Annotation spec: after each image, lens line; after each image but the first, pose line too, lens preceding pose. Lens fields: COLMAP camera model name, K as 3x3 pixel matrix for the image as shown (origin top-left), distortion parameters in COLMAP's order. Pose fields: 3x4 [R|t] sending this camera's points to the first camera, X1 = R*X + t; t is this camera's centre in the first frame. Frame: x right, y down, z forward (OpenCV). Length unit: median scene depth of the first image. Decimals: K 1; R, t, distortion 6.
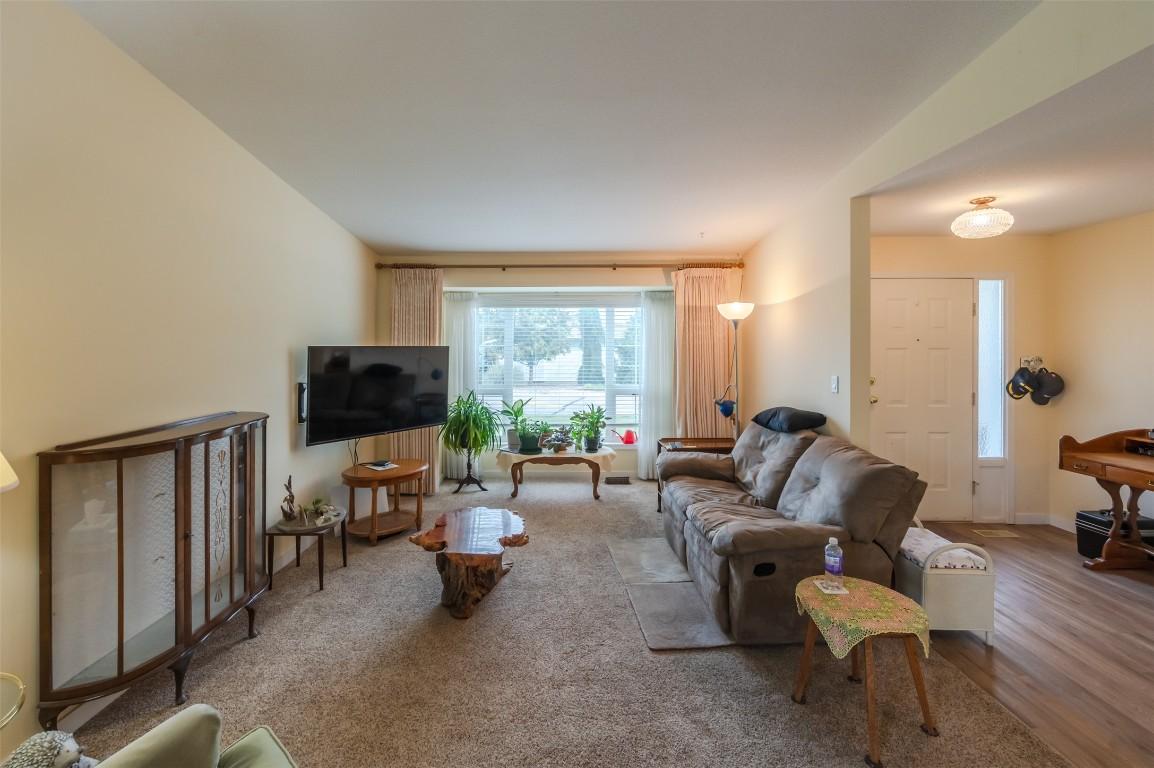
lens RADIAL K [[479.3, 0, 564.4], [0, 479.3, 345.8], [0, 0, 1]] dist [-0.000362, 0.000020]
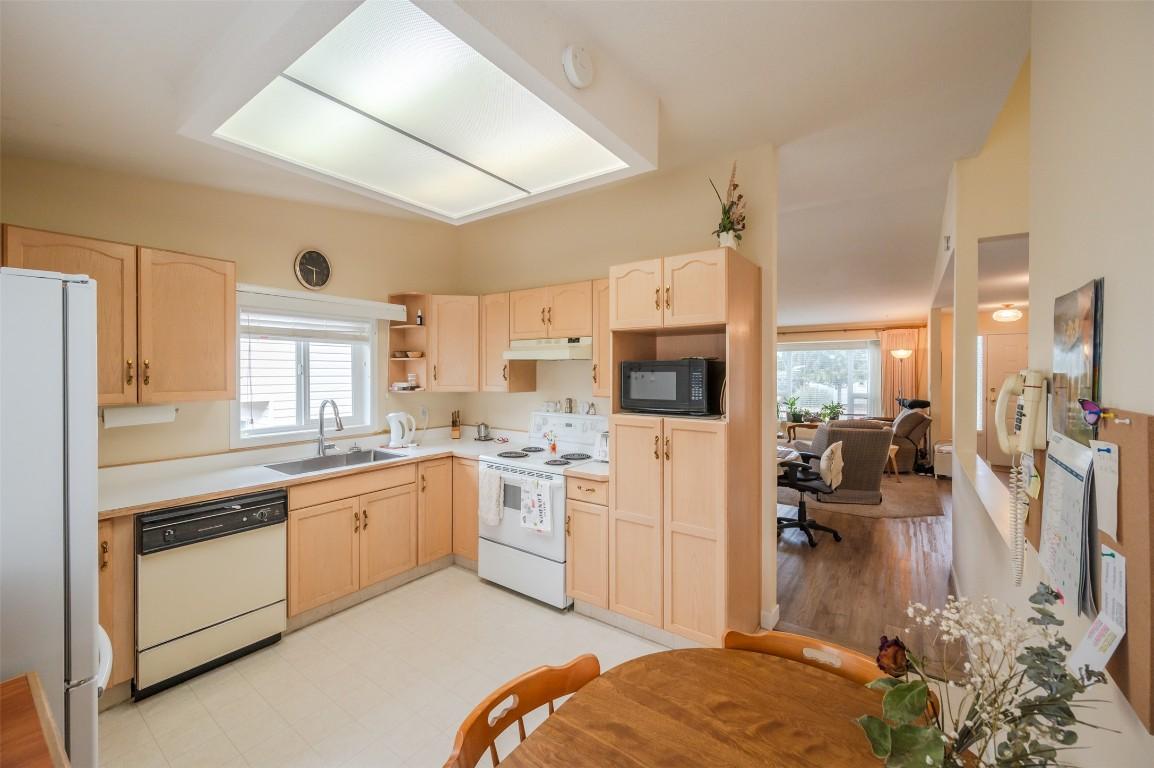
lens RADIAL K [[458.9, 0, 572.4], [0, 458.9, 372.7], [0, 0, 1]] dist [-0.000157, -0.000217]
pose [[0.807938, 0.002866, -0.589261, 0.305464], [-0.001086, 0.999994, 0.003375, 0.001213], [0.589267, -0.002087, 0.807936, -1.160206]]
